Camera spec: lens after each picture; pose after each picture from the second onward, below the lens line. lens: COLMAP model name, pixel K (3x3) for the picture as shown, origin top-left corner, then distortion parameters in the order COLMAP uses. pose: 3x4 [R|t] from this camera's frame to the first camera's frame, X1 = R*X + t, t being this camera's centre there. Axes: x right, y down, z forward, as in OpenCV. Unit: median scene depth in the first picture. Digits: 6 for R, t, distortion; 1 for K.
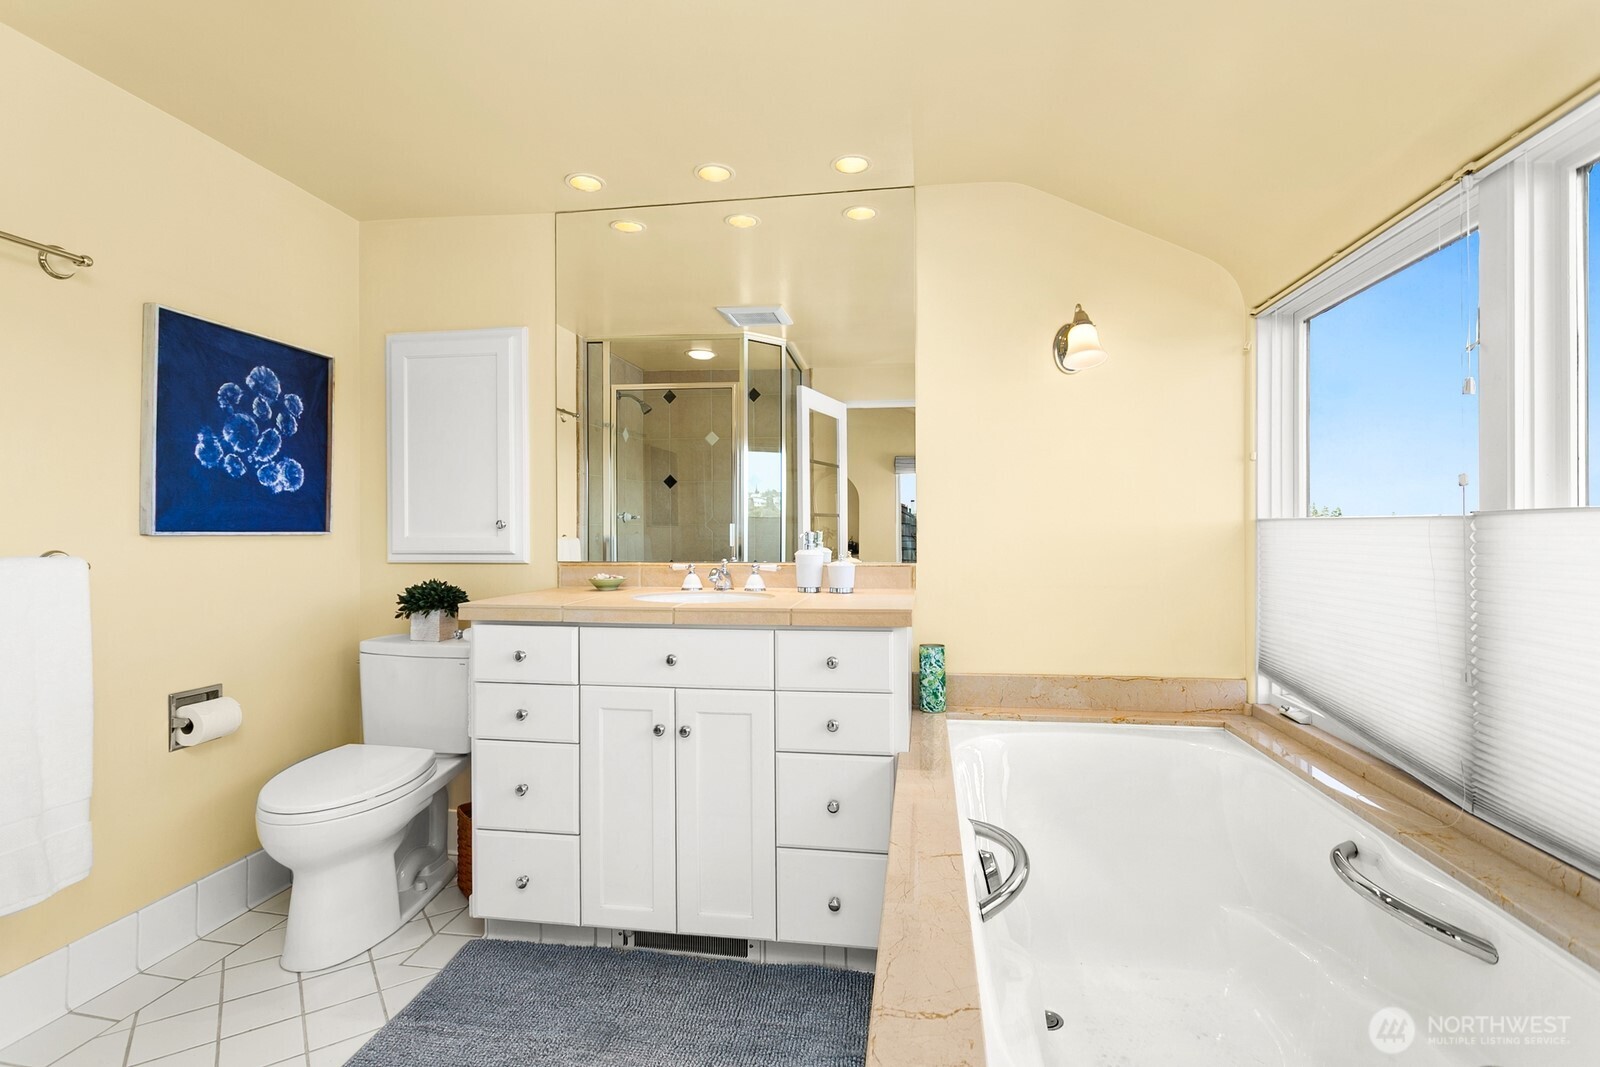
lens RADIAL K [[770.8, 0, 800.3], [0, 770.8, 533.7], [0, 0, 1]] dist [0.003376, 0.001152]
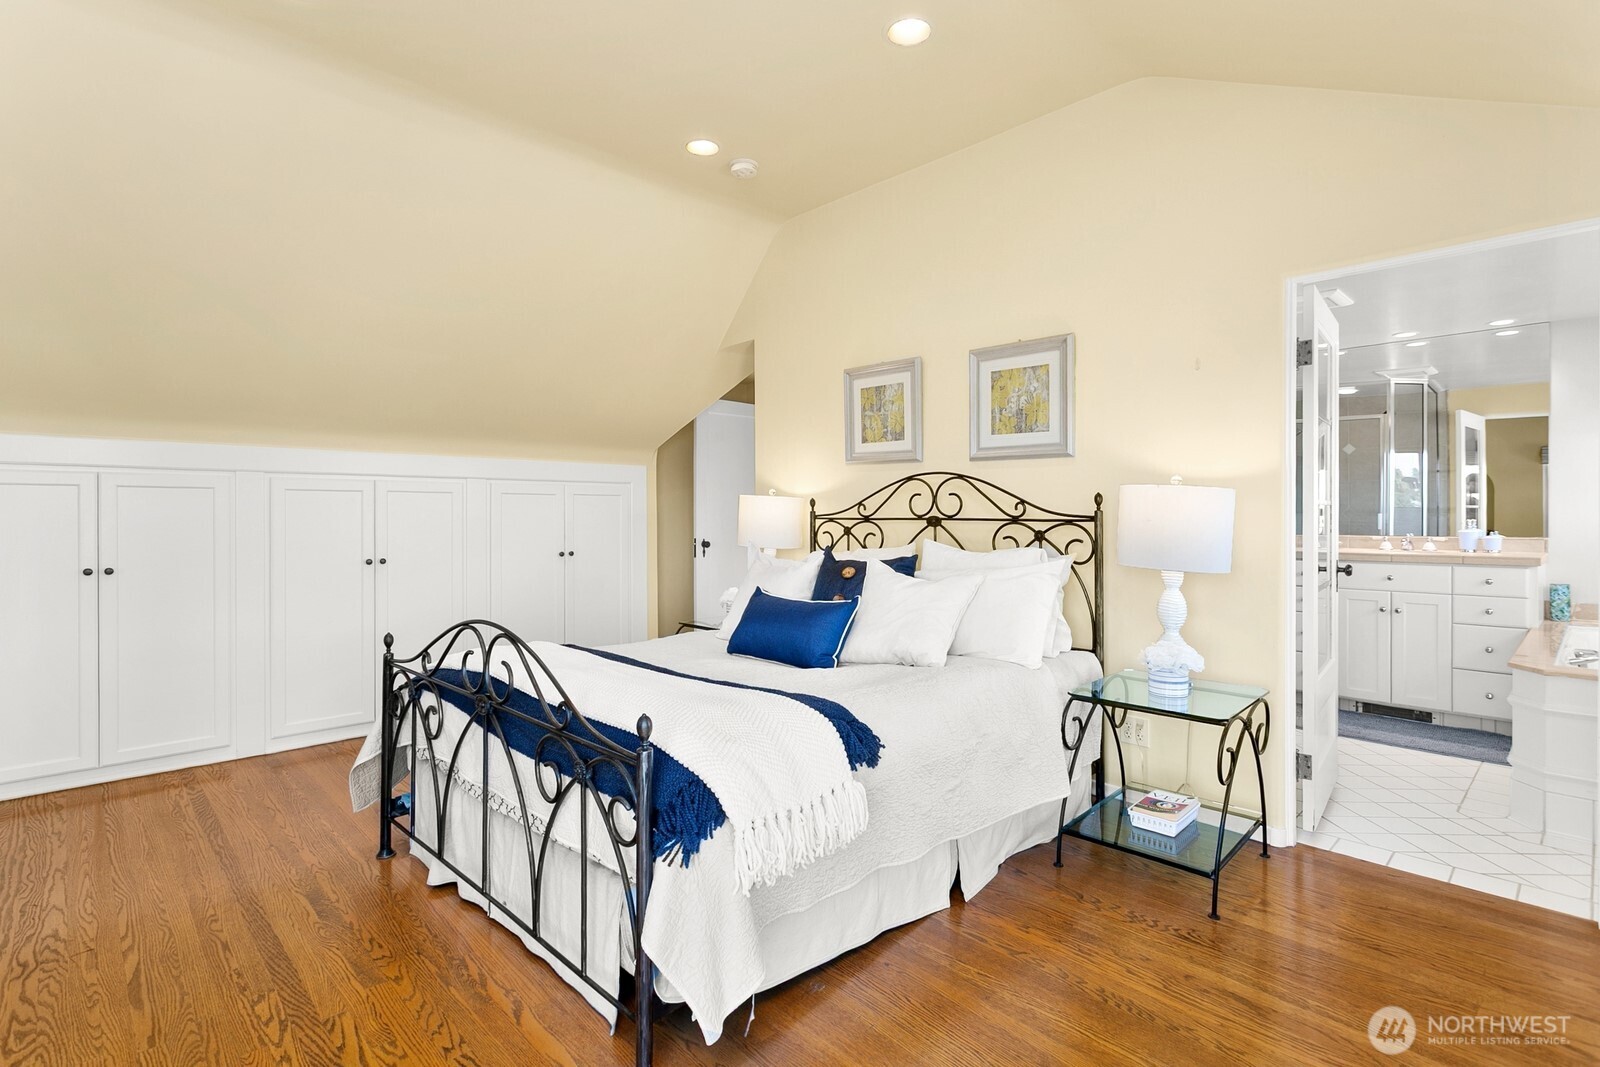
lens RADIAL K [[770.8, 0, 794.8], [0, 770.8, 524.7], [0, 0, 1]] dist [0.003376, 0.001152]
pose [[0.797065, 0.008660, -0.603831, -0.176974], [-0.001770, 0.999926, 0.012004, -0.011000], [0.603891, -0.008499, 0.797022, -1.655997]]
